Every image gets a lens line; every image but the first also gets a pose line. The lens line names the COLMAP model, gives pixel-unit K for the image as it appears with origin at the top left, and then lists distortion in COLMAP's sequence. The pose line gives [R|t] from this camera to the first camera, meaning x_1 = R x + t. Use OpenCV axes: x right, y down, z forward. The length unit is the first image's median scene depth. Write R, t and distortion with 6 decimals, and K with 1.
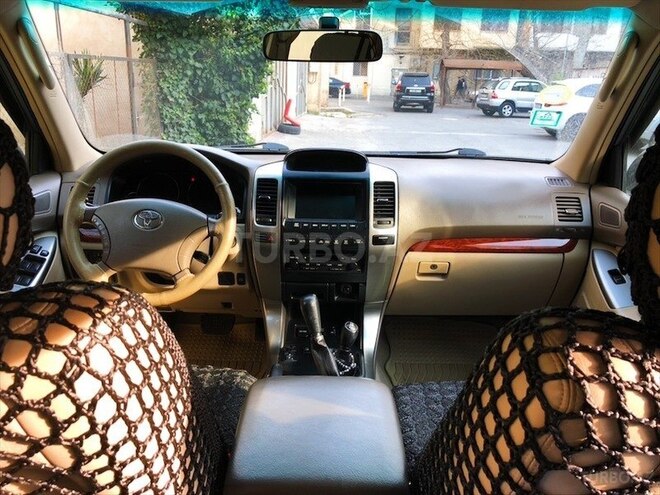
lens RADIAL K [[533.2, 0, 330.0], [0, 533.2, 247.5], [0, 0, 1]] dist [0.016989, -0.003466]
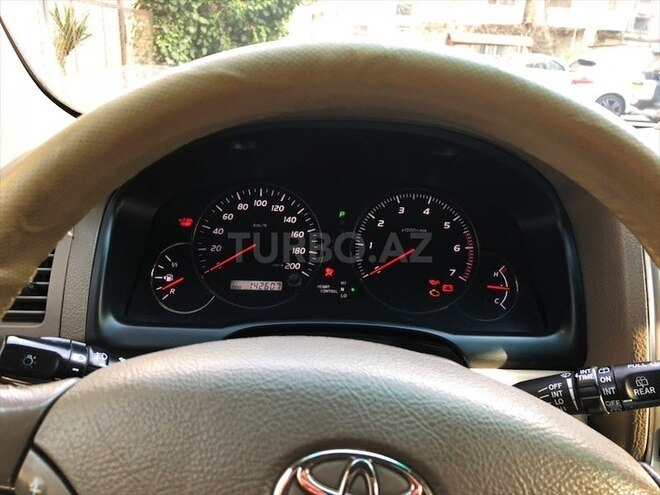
lens RADIAL K [[533.2, 0, 330.0], [0, 533.2, 247.5], [0, 0, 1]] dist [0.016989, -0.003466]
pose [[0.999634, 0.015527, 0.022161, -0.060756], [-0.016425, 0.999027, 0.040920, -0.024356], [-0.021504, -0.041269, 0.998917, 0.144795]]
